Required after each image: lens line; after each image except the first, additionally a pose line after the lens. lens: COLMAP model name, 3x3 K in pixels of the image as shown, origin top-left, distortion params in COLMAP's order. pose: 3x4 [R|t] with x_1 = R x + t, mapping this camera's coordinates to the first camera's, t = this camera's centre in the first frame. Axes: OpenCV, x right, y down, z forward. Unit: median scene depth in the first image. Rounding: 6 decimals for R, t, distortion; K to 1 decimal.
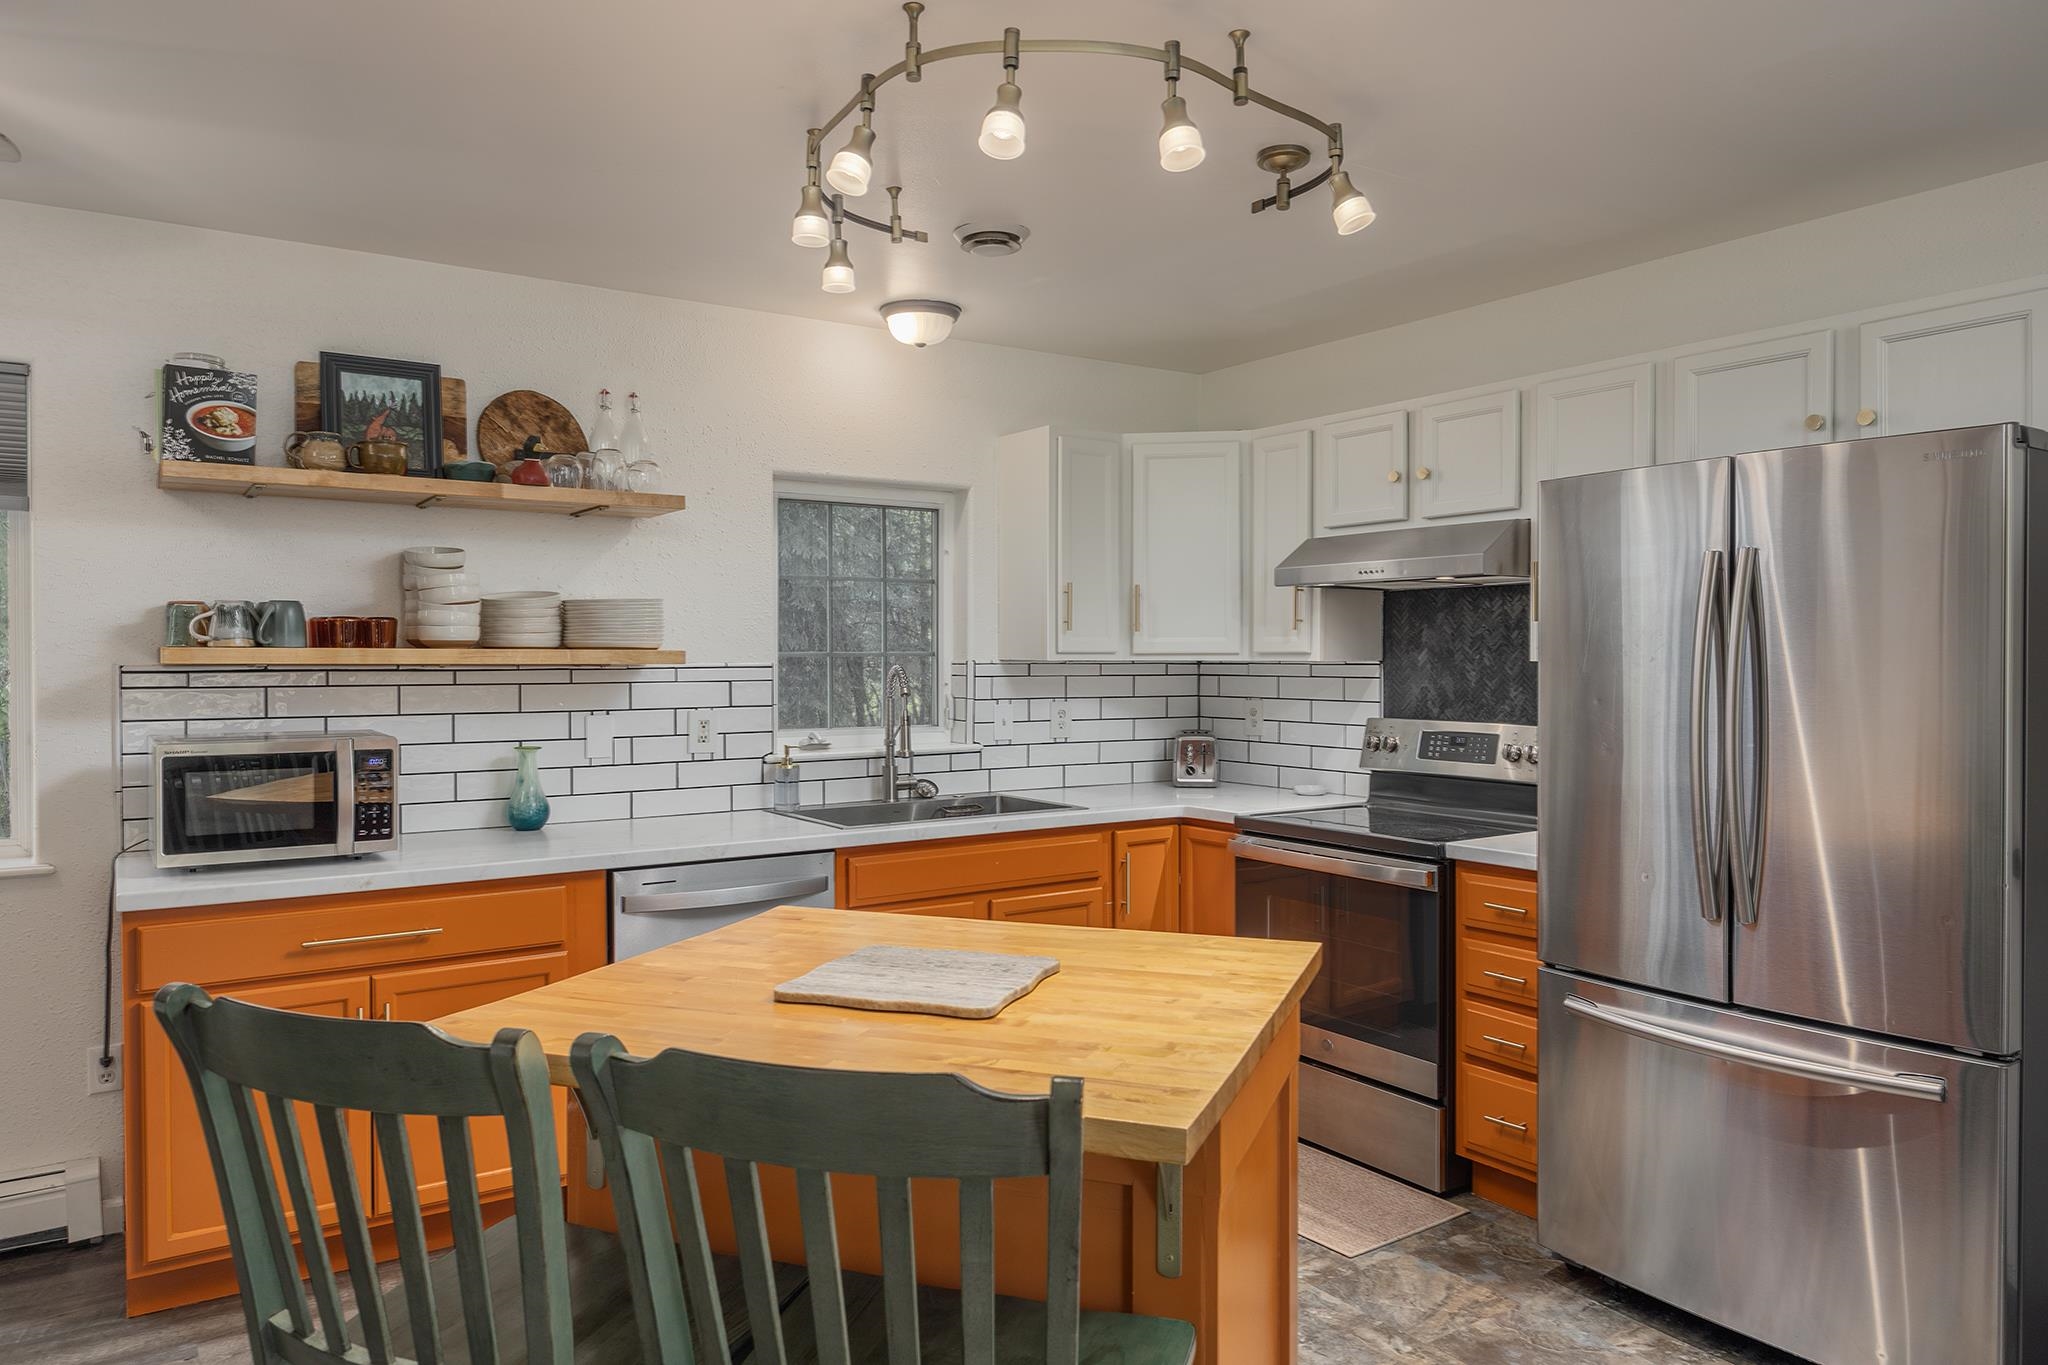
lens RADIAL K [[1375.7, 0, 1021.9], [0, 1375.7, 669.5], [0, 0, 1]] dist [0.004005, -0.001382]
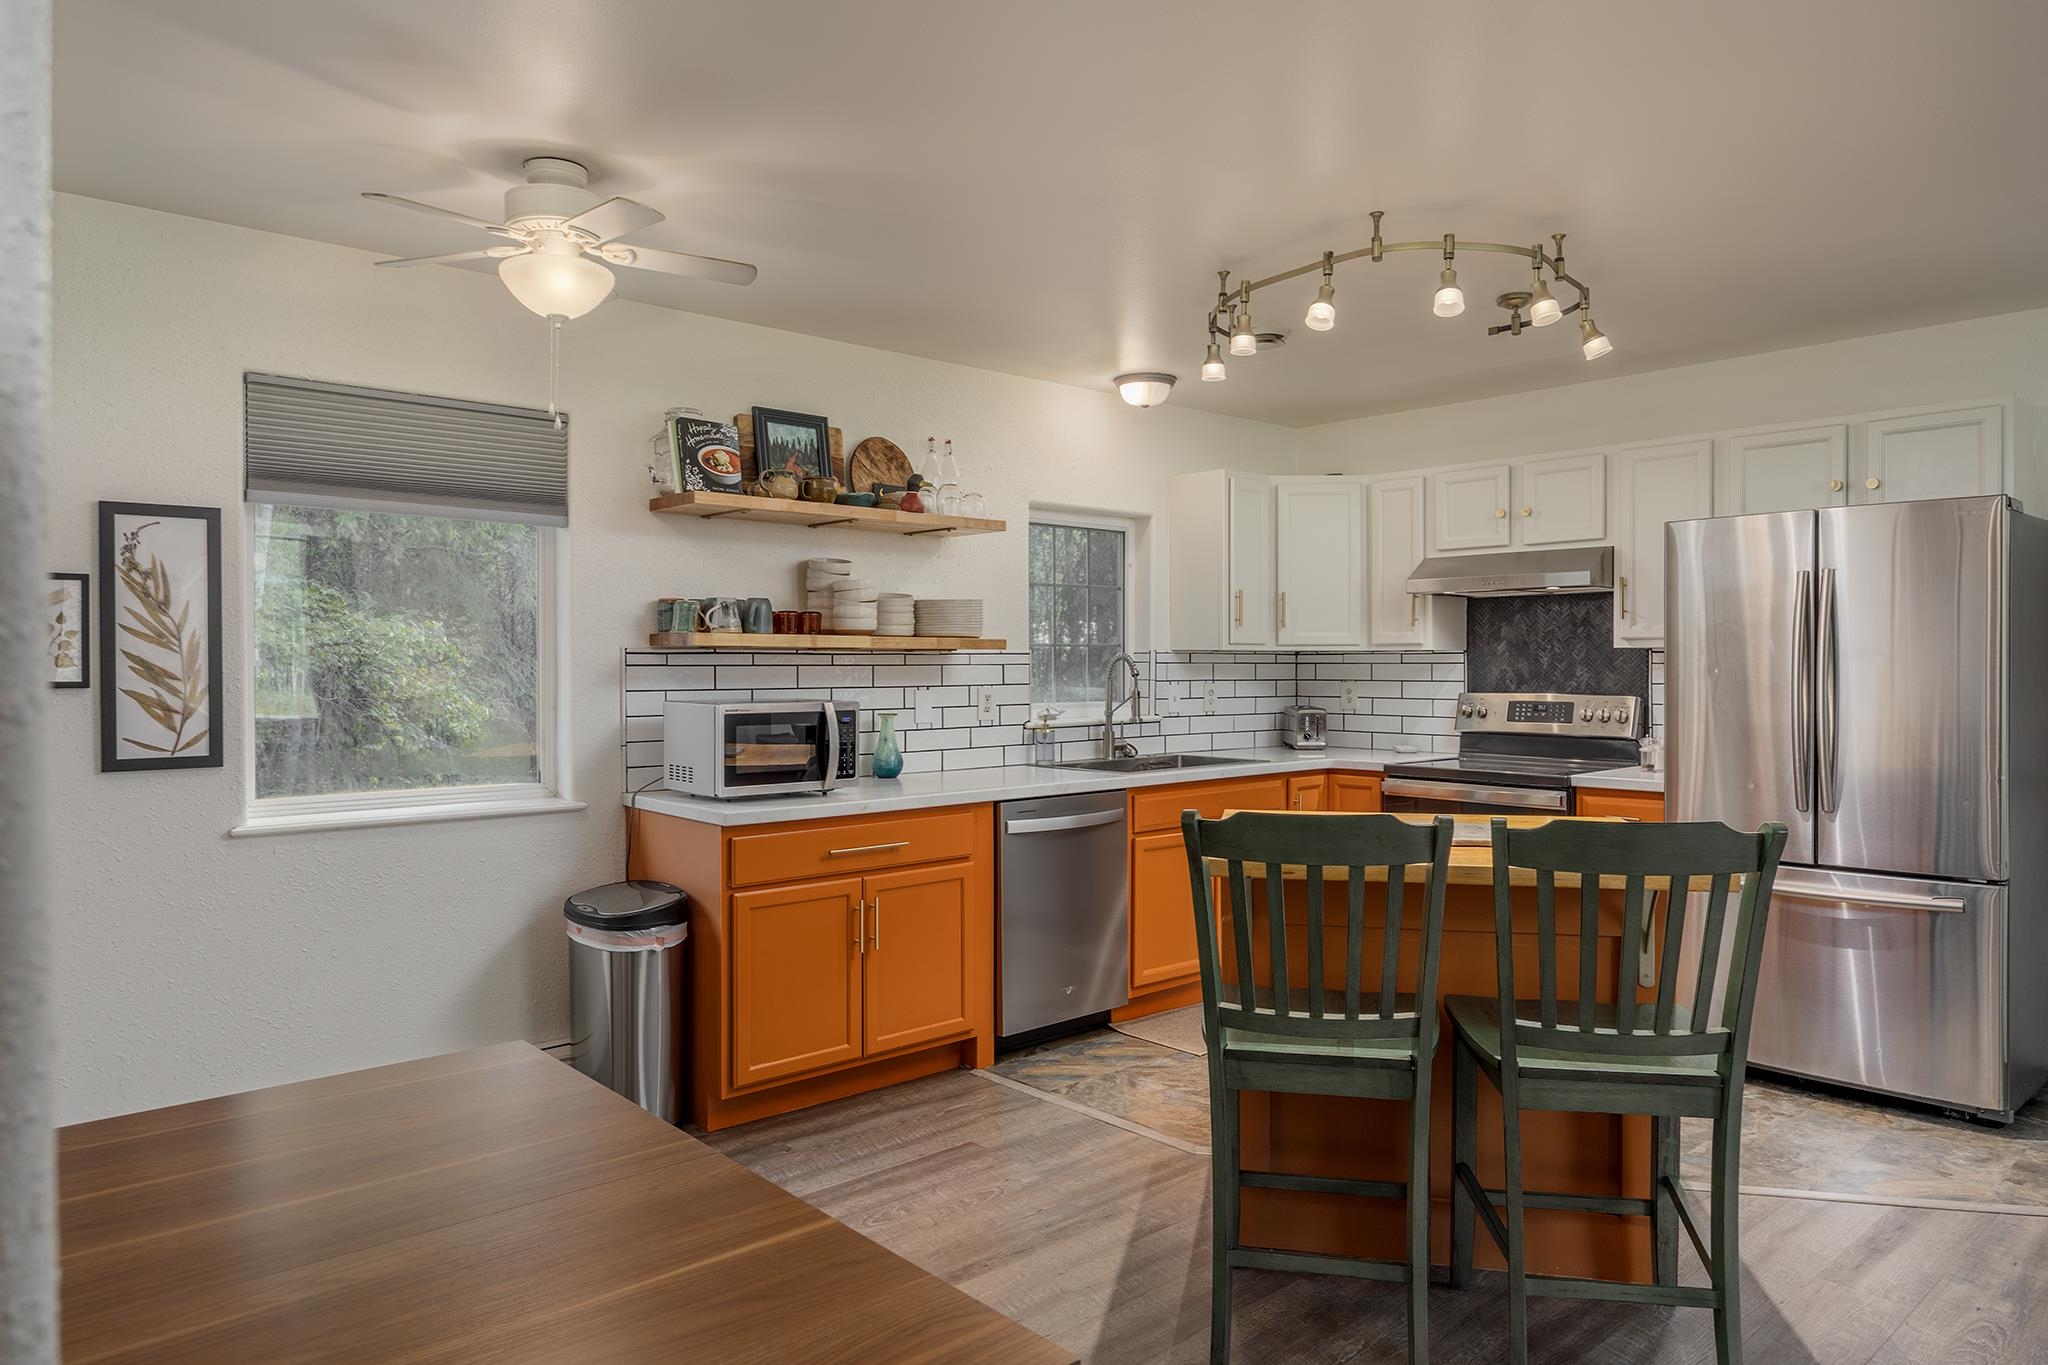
lens RADIAL K [[1320.2, 0, 1024.4], [0, 1320.2, 665.2], [0, 0, 1]] dist [-0.004718, 0.003332]
pose [[0.990540, -0.000768, 0.137220, -0.394168], [0.001927, 0.999964, -0.008312, 0.021012], [-0.137209, 0.008498, 0.990506, -0.238024]]
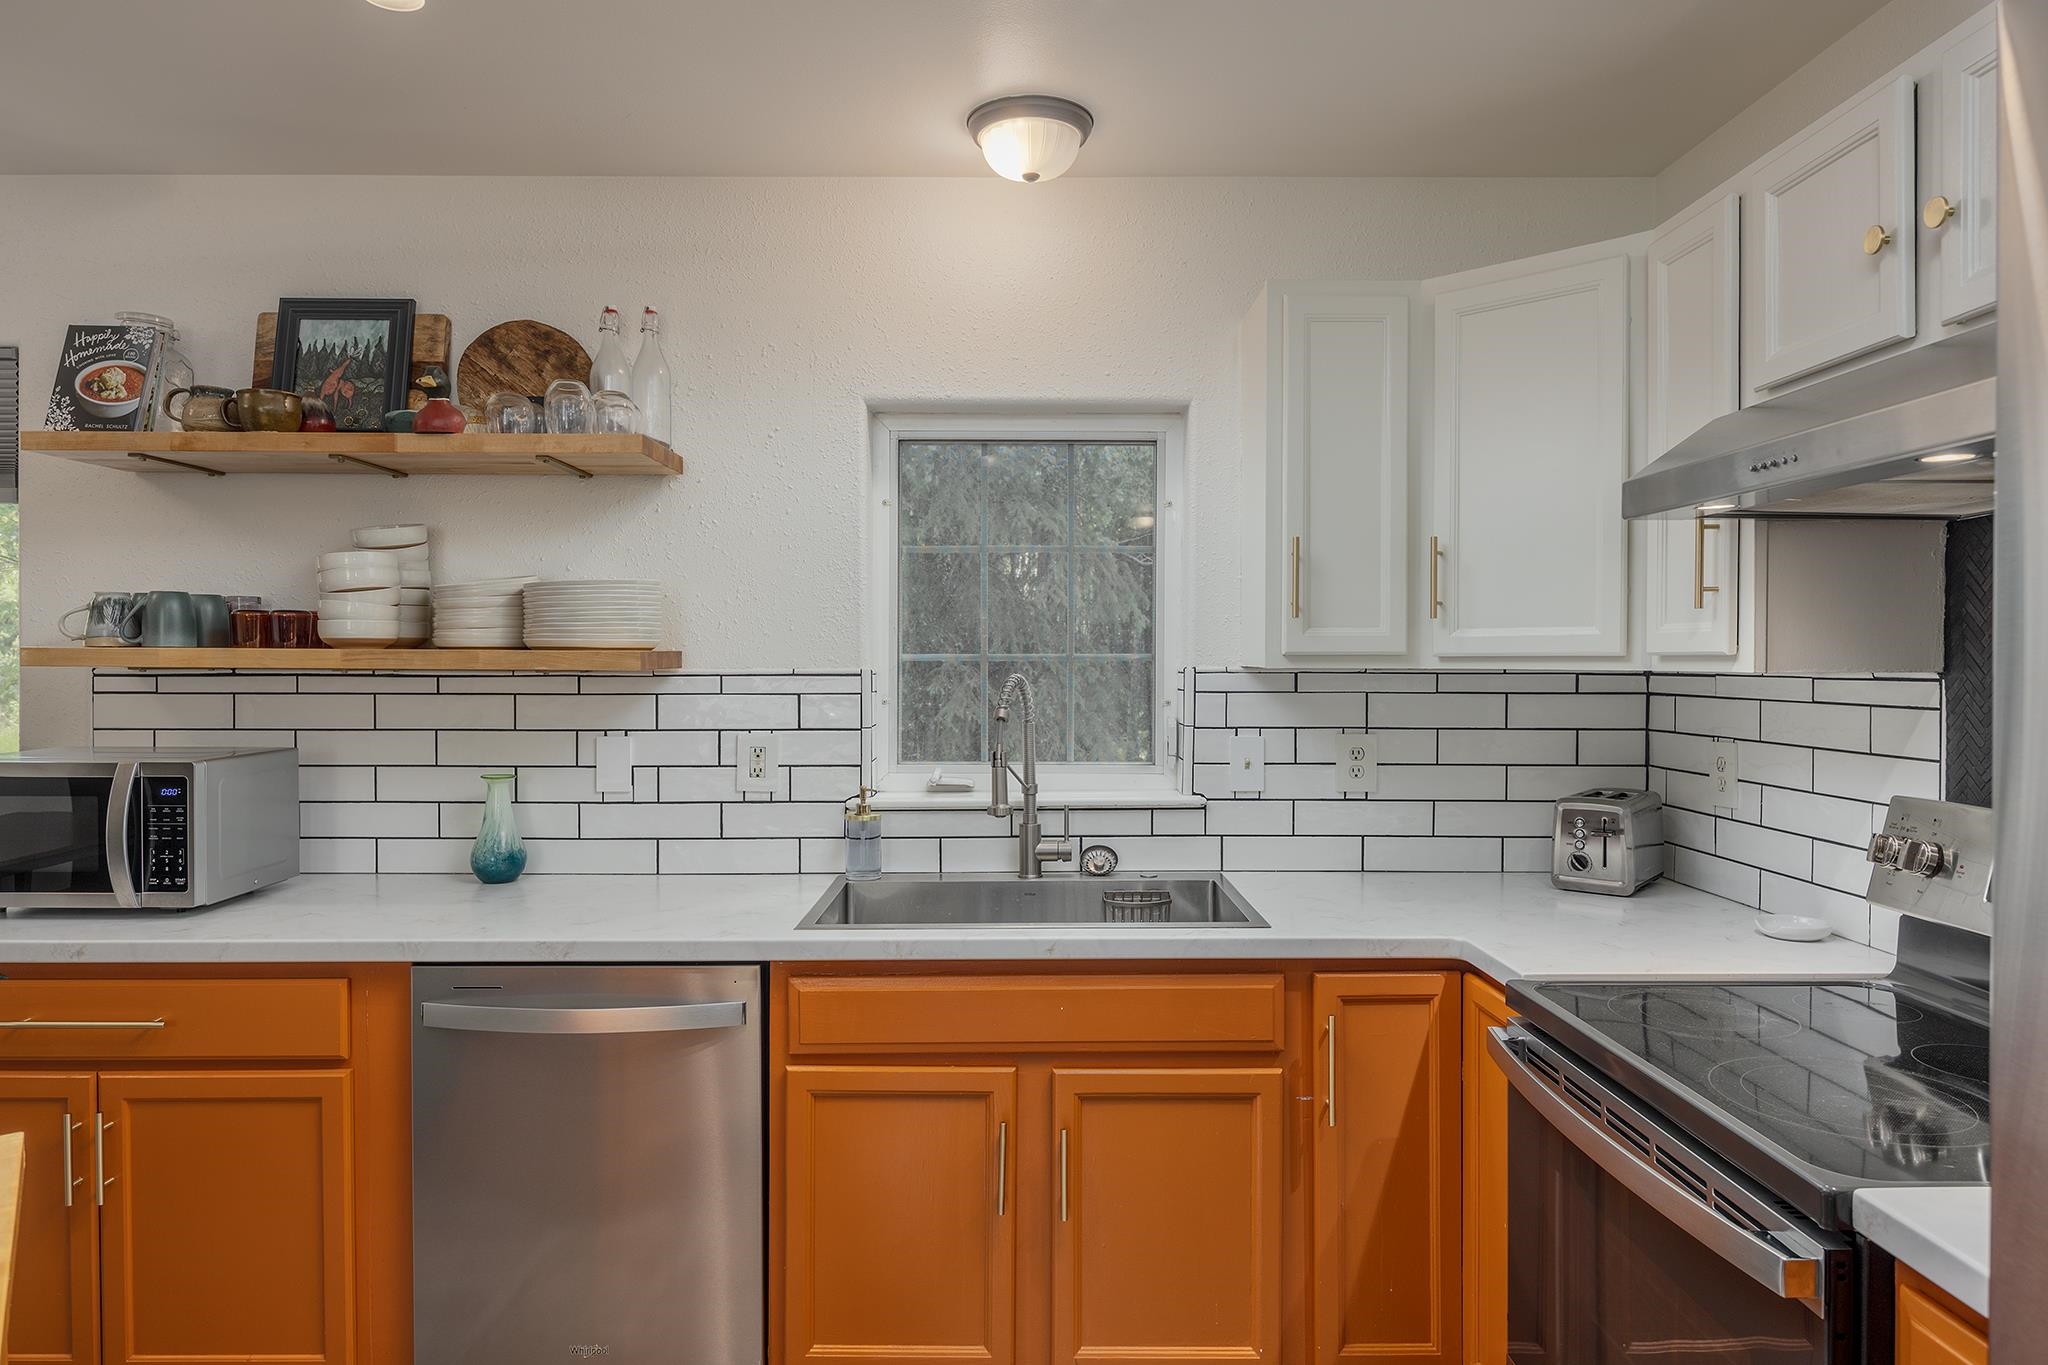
lens RADIAL K [[1258.9, 0, 1036.5], [0, 1258.9, 680.7], [0, 0, 1]] dist [-0.006555, -0.000671]
pose [[0.835175, 0.011080, -0.549873, 0.281345], [-0.008184, 0.999937, 0.007718, -0.005178], [0.549923, -0.001946, 0.835213, 0.562349]]
